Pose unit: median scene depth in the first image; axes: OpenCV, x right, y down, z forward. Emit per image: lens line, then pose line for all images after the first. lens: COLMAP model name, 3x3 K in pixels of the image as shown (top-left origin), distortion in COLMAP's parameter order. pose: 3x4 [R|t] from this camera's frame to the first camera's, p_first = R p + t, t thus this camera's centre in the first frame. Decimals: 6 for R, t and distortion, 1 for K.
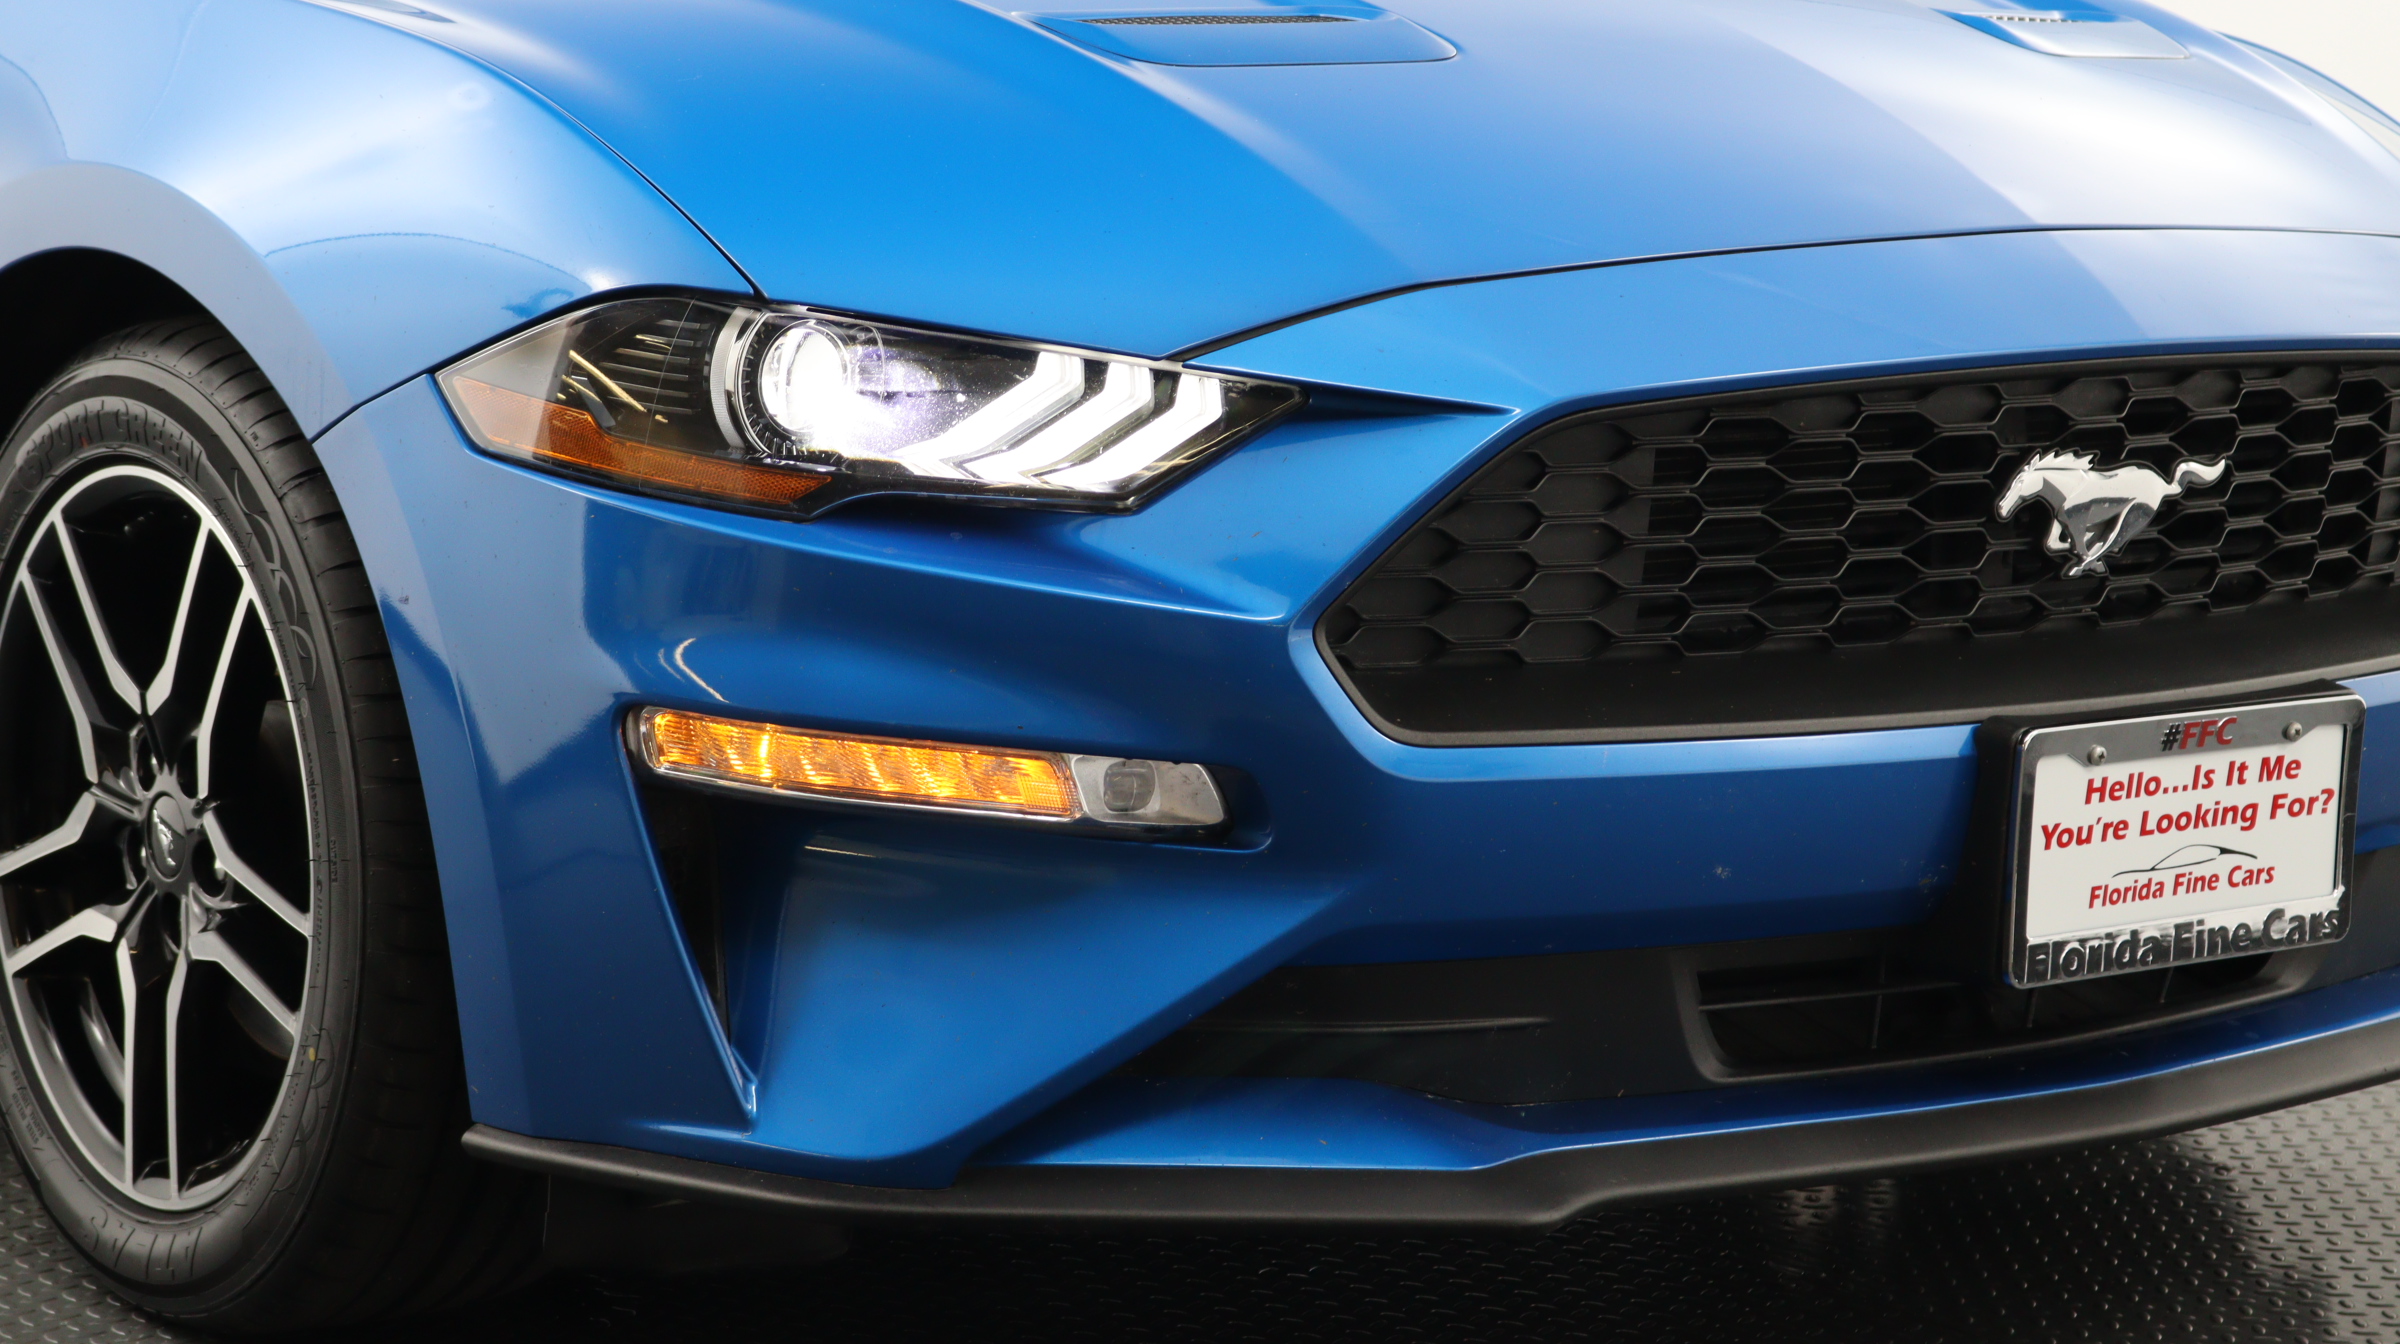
lens RADIAL K [[5420.3, 0, 1200.0], [0, 5420.3, 672.0], [0, 0, 1]] dist [0.040346, 0.338728]
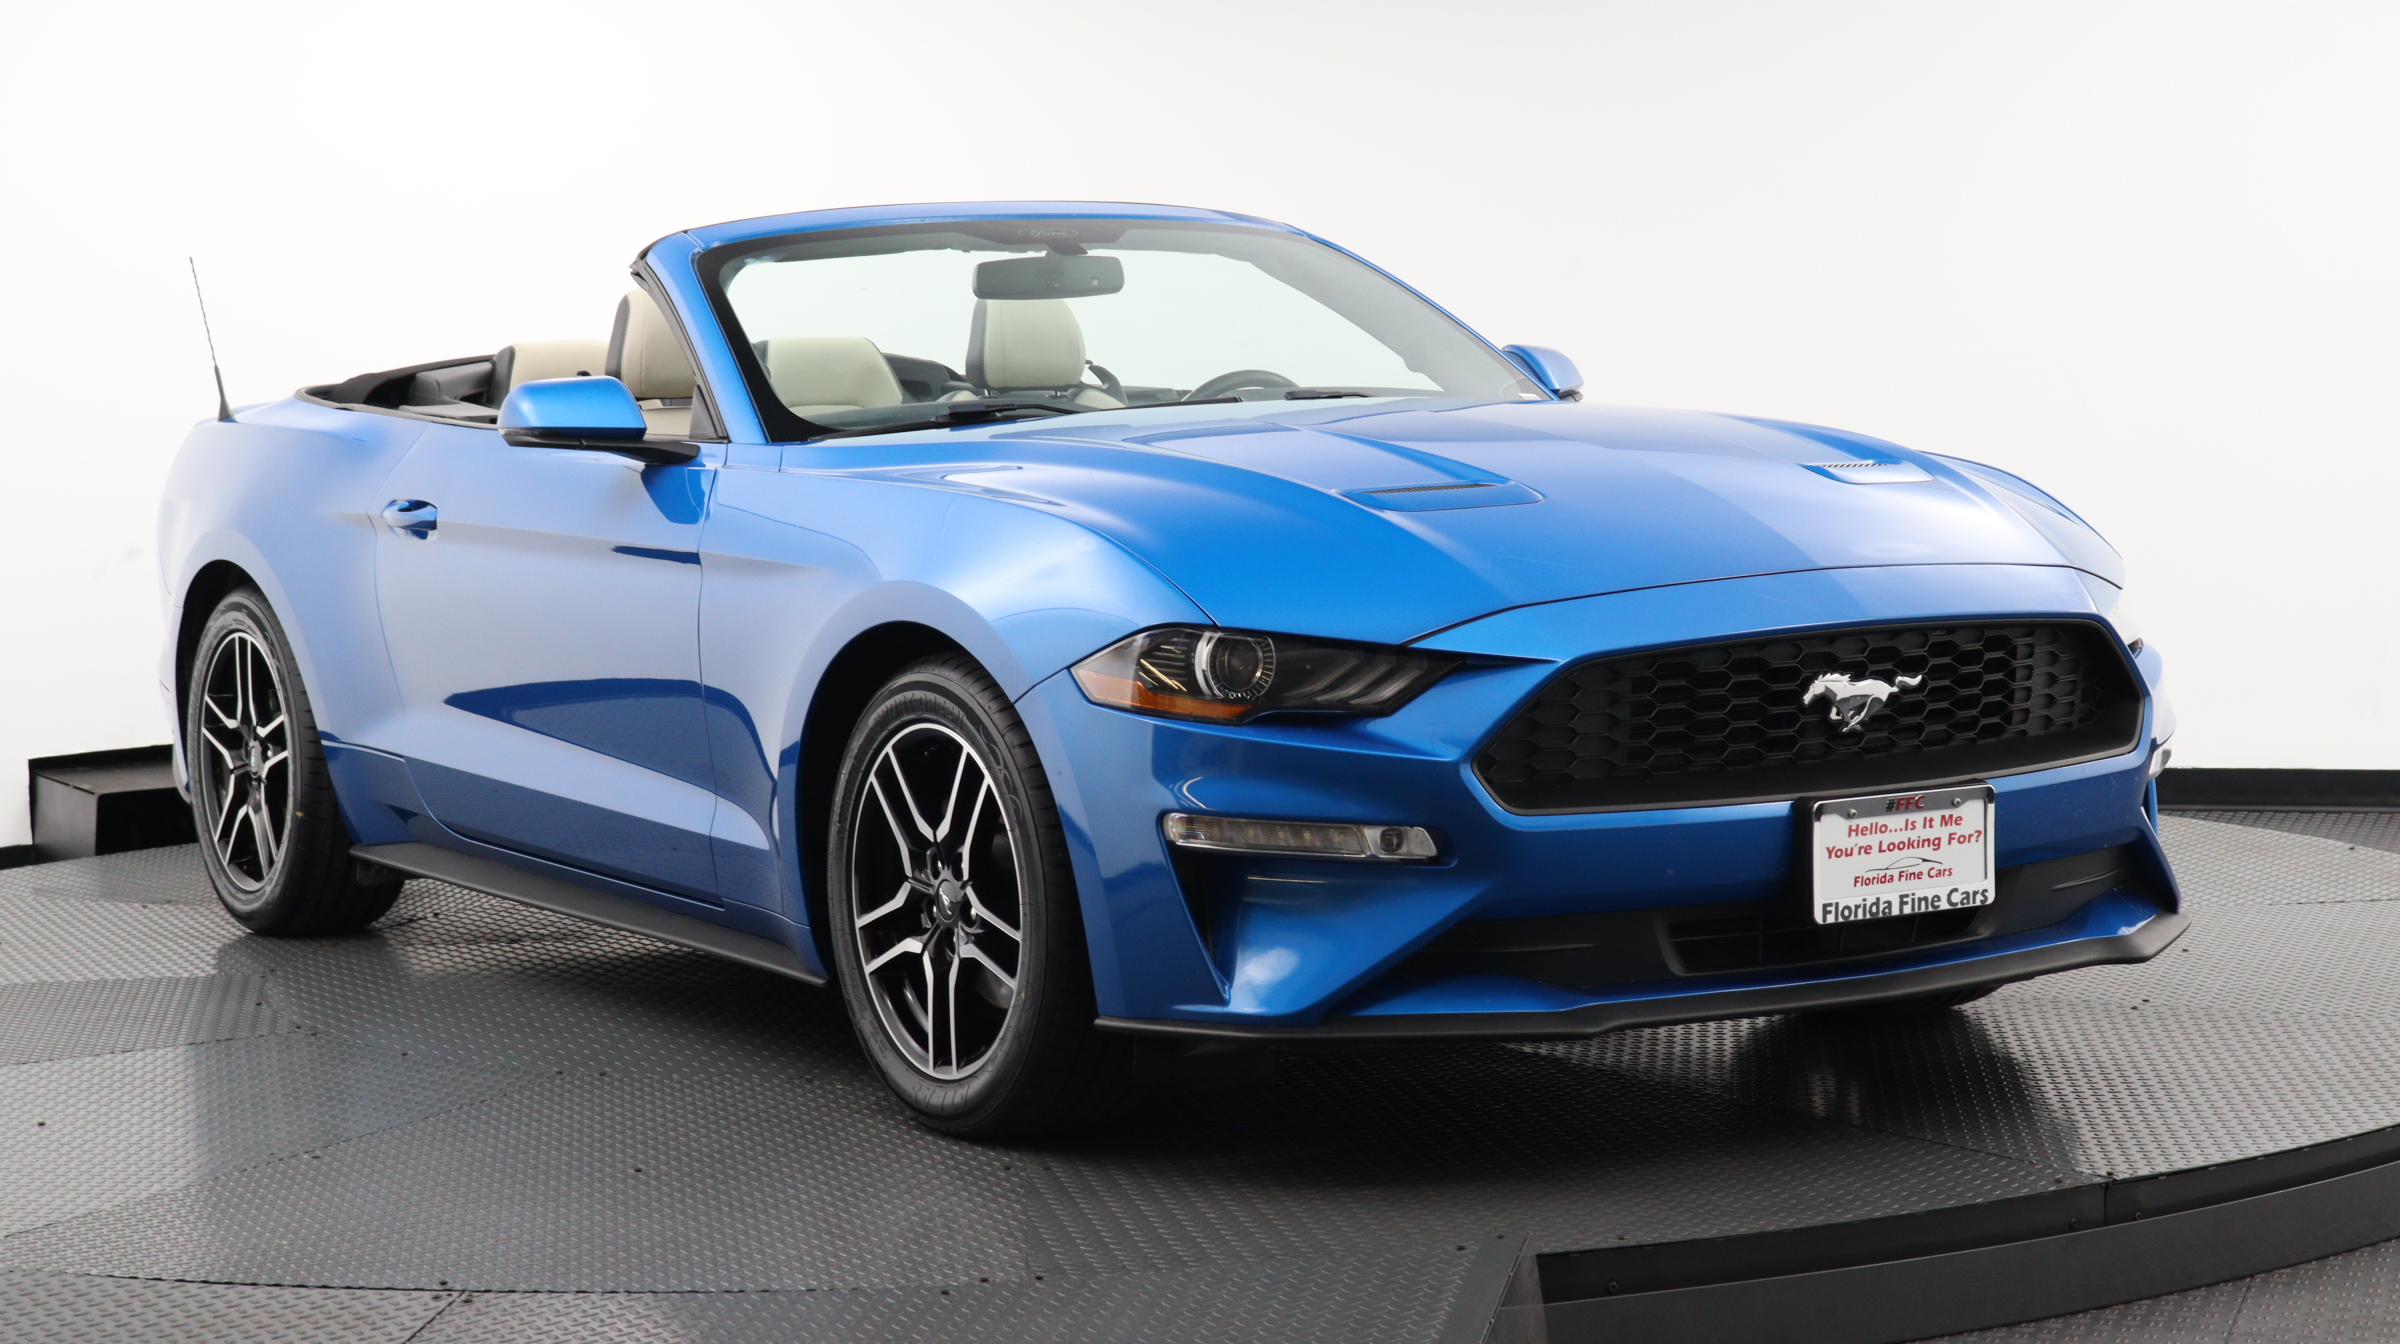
lens RADIAL K [[4660.8, 0, 1200.0], [0, 4660.8, 672.0], [0, 0, 1]] dist [0.082363, 0.081723]
pose [[0.994897, -0.044684, -0.090463, 0.077458], [0.038257, 0.996701, -0.071573, 0.079309], [0.093363, 0.067747, 0.993325, -0.823803]]
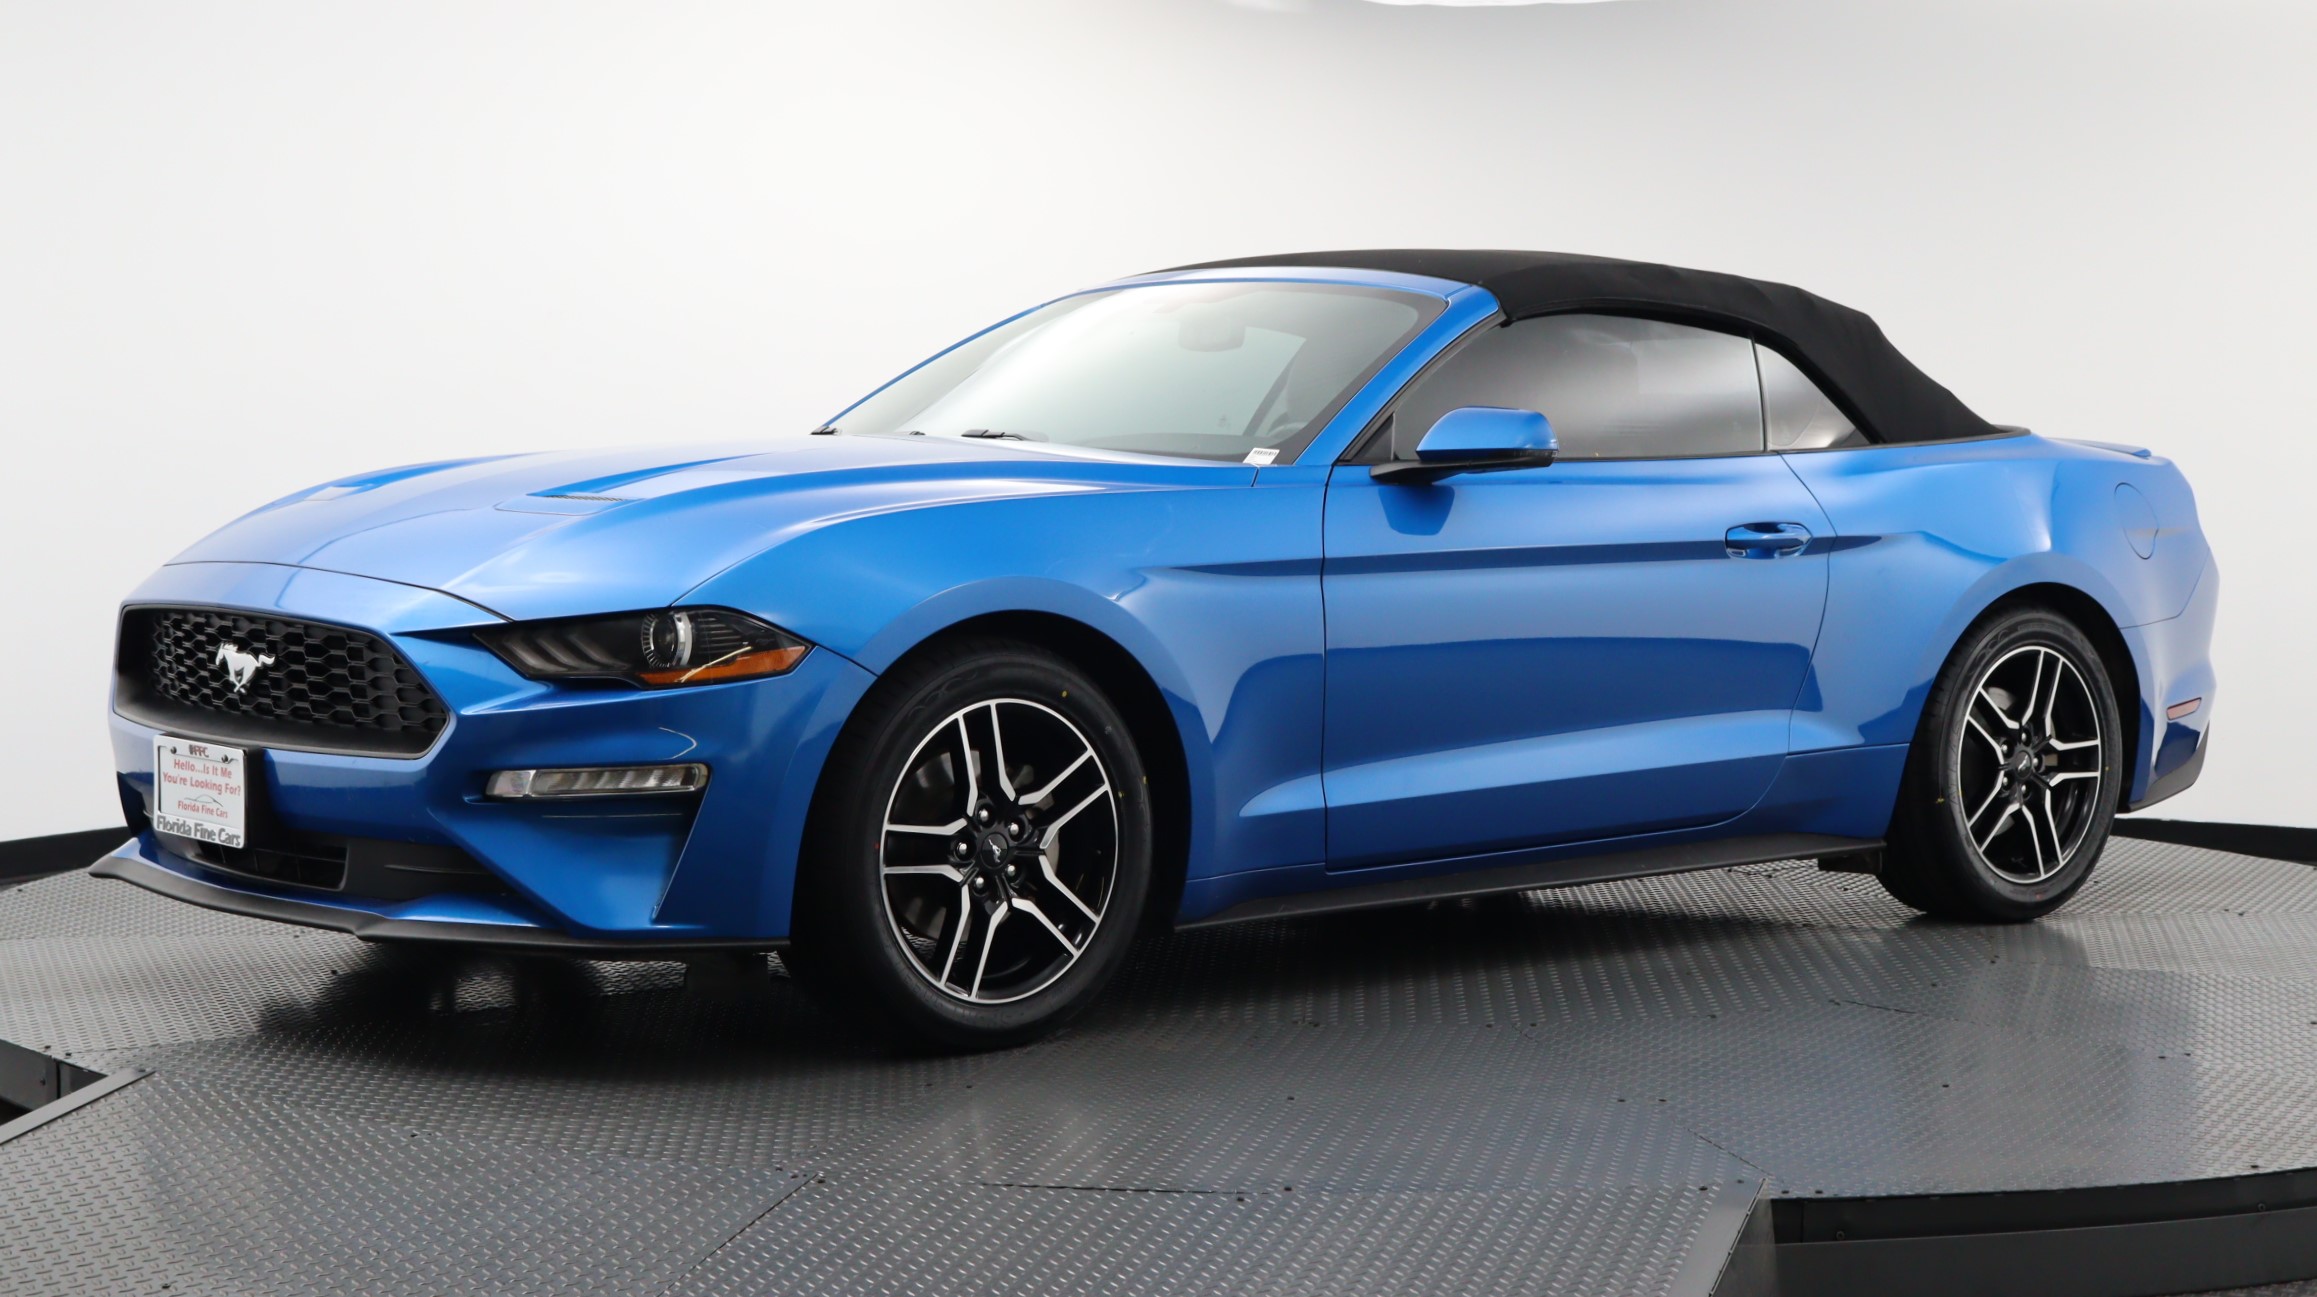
lens RADIAL K [[3902.3, 0, 1118.5], [0, 3902.3, 649.0], [0, 0, 1]] dist [0.054385, -0.104029]
pose [[0.040457, 0.044118, -0.998207, 2.084254], [-0.161872, 0.986117, 0.037023, -0.178883], [0.985982, 0.160084, 0.047037, 1.336110]]
